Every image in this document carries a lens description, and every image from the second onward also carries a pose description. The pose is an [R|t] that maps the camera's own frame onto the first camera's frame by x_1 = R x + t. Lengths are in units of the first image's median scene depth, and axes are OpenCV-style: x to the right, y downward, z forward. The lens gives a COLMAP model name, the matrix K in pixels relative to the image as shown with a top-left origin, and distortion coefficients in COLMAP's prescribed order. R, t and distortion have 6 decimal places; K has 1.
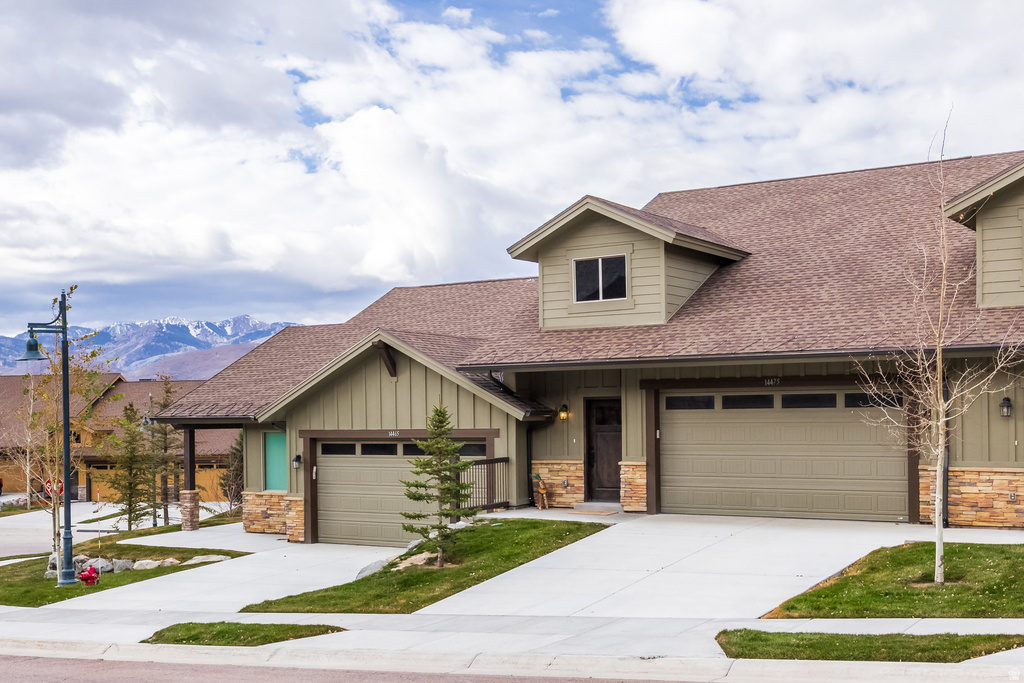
lens RADIAL K [[1255.0, 0, 512.0], [0, 1255.0, 341.5], [0, 0, 1]] dist [0.016632, -0.009549]
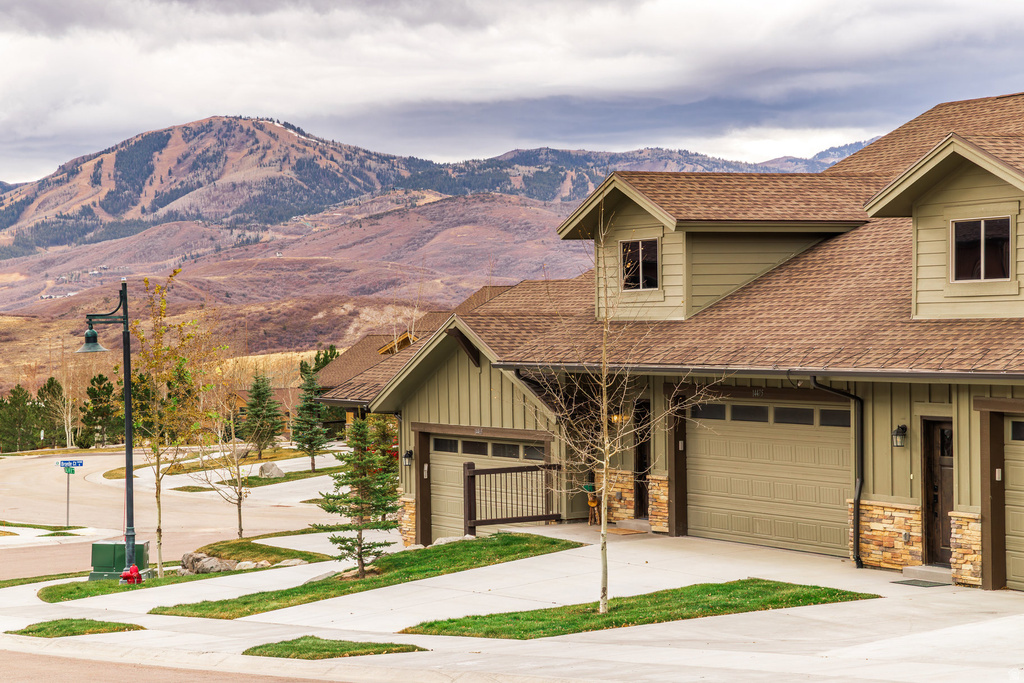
lens RADIAL K [[2511.0, 0, 512.0], [0, 2511.0, 341.5], [0, 0, 1]] dist [0.674592, -0.164977]
pose [[0.887578, 0.010536, -0.460537, 0.807945], [0.023368, 0.997421, 0.067855, -0.118706], [0.460065, -0.070989, 0.885043, -0.596533]]
